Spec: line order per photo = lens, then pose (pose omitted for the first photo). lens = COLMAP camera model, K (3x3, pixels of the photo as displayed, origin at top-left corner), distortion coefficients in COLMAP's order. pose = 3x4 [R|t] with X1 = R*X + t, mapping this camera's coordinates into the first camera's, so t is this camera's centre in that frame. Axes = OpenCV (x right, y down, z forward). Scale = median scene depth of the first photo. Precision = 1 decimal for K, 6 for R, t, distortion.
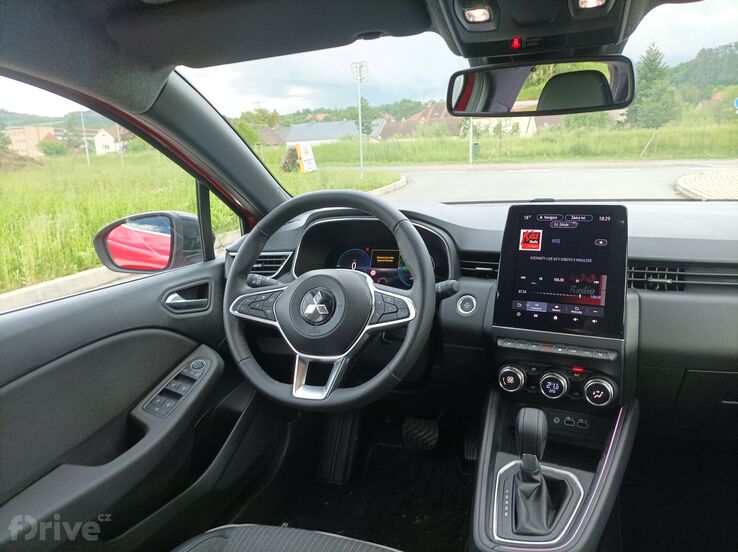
lens RADIAL K [[557.5, 0, 371.9], [0, 557.5, 273.4], [0, 0, 1]] dist [0.011118, -0.009867]
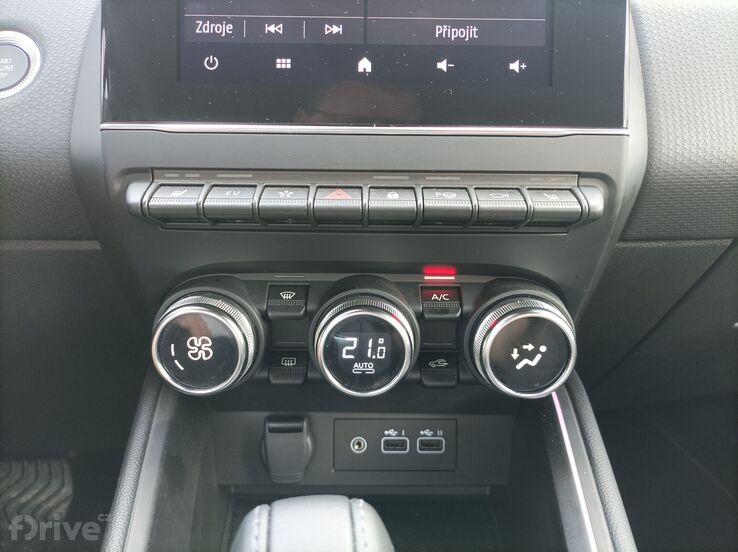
lens RADIAL K [[557.5, 0, 371.5], [0, 557.5, 276.9], [0, 0, 1]] dist [0.011118, -0.009867]
pose [[0.884807, -0.088455, 0.457484, 0.204095], [0.052629, 0.994505, 0.090499, 0.140220], [-0.462976, -0.055997, 0.884600, 0.744340]]
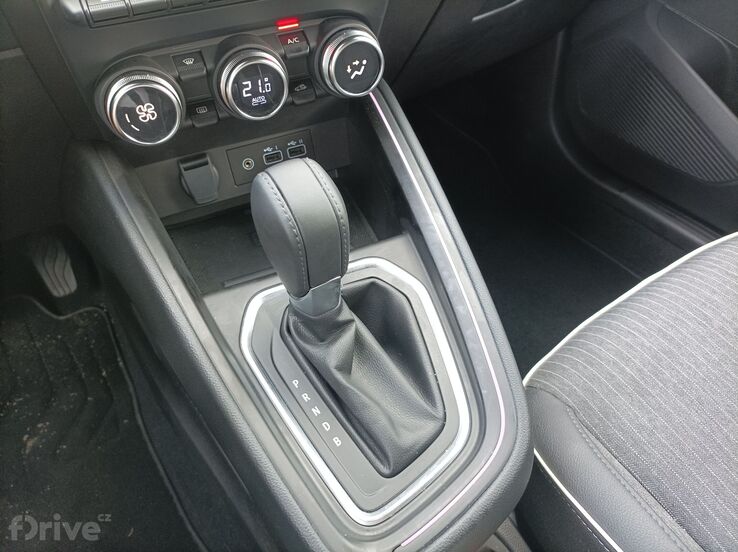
lens RADIAL K [[557.5, 0, 368.1], [0, 557.5, 272.6], [0, 0, 1]] dist [0.011118, -0.009867]
pose [[0.616074, -0.525167, 0.587071, 0.073280], [0.180225, 0.819518, 0.543975, 0.105932], [-0.766793, -0.229324, 0.599532, 0.653422]]
